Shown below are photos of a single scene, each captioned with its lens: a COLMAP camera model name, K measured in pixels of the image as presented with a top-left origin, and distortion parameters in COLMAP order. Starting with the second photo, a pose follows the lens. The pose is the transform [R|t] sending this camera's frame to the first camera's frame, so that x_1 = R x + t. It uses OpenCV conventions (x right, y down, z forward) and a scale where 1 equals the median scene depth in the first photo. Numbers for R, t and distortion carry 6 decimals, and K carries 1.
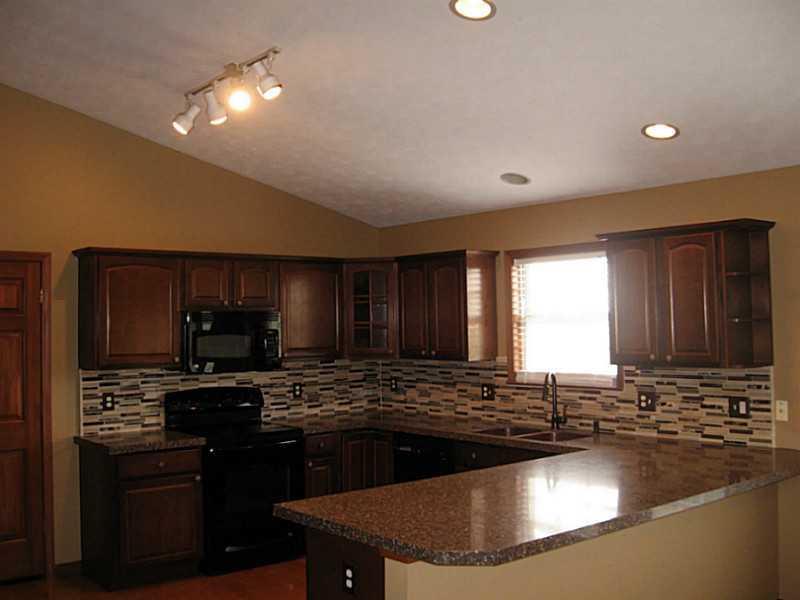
lens RADIAL K [[821.8, 0, 400.0], [0, 821.8, 300.0], [0, 0, 1]] dist [-0.152888, 0.039274]
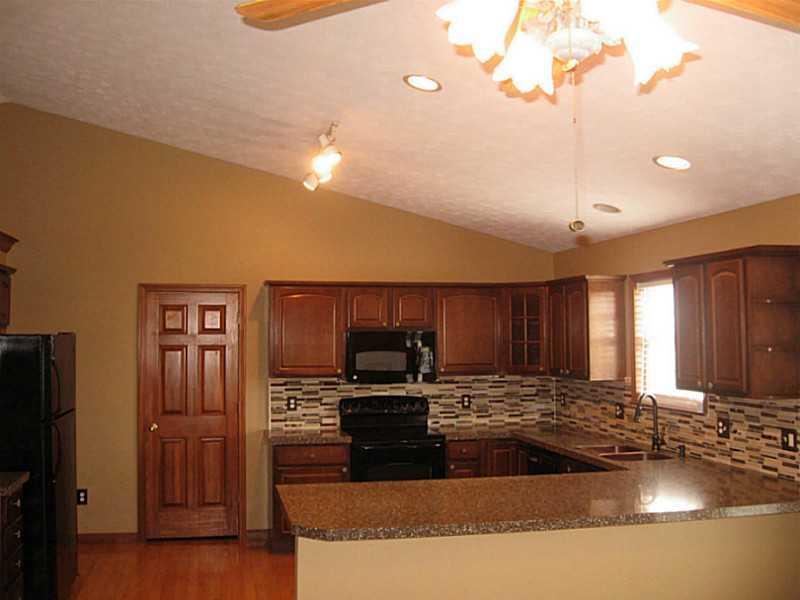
lens RADIAL K [[821.8, 0, 400.0], [0, 821.8, 300.0], [0, 0, 1]] dist [-0.152888, 0.039274]
pose [[0.888451, -0.006746, -0.458922, 0.356651], [0.001633, 0.999932, -0.011536, -0.018025], [0.458968, 0.009500, 0.888402, -0.044149]]
